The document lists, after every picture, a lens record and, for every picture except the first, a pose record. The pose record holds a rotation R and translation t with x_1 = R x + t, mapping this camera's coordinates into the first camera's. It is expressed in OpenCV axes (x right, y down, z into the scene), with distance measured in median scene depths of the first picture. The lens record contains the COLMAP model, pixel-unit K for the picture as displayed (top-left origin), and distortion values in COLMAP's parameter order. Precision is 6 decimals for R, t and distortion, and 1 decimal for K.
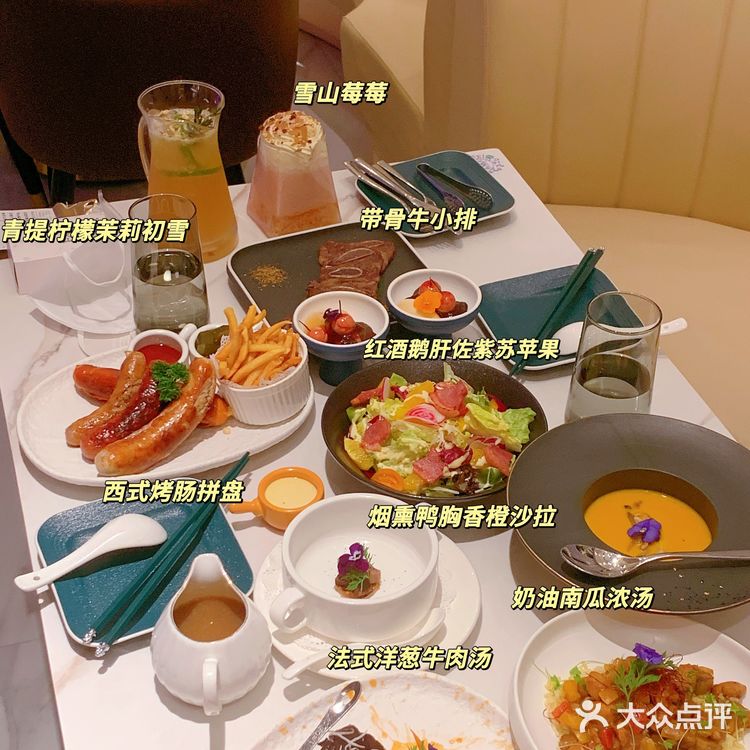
lens RADIAL K [[1339.4, 0, 375.0], [0, 1339.4, 375.0], [0, 0, 1]] dist [0.010959, 0.006290]
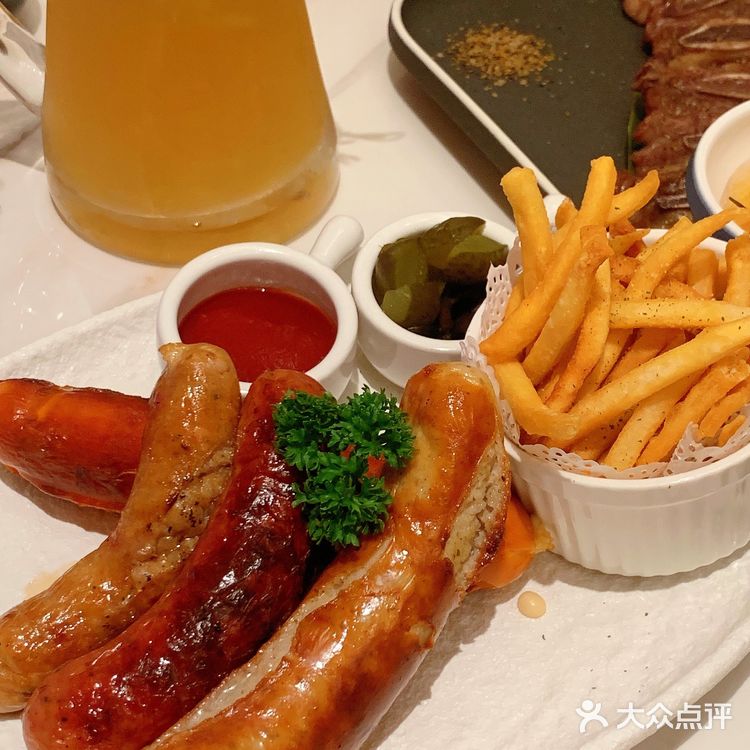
lens RADIAL K [[1528.1, 0, 375.0], [0, 1528.1, 375.0], [0, 0, 1]] dist [0.039252, 0.213020]
pose [[0.998949, -0.044512, 0.010903, -0.150817], [0.042760, 0.990899, 0.127637, -0.051840], [-0.016485, -0.127037, 0.991761, 0.707446]]
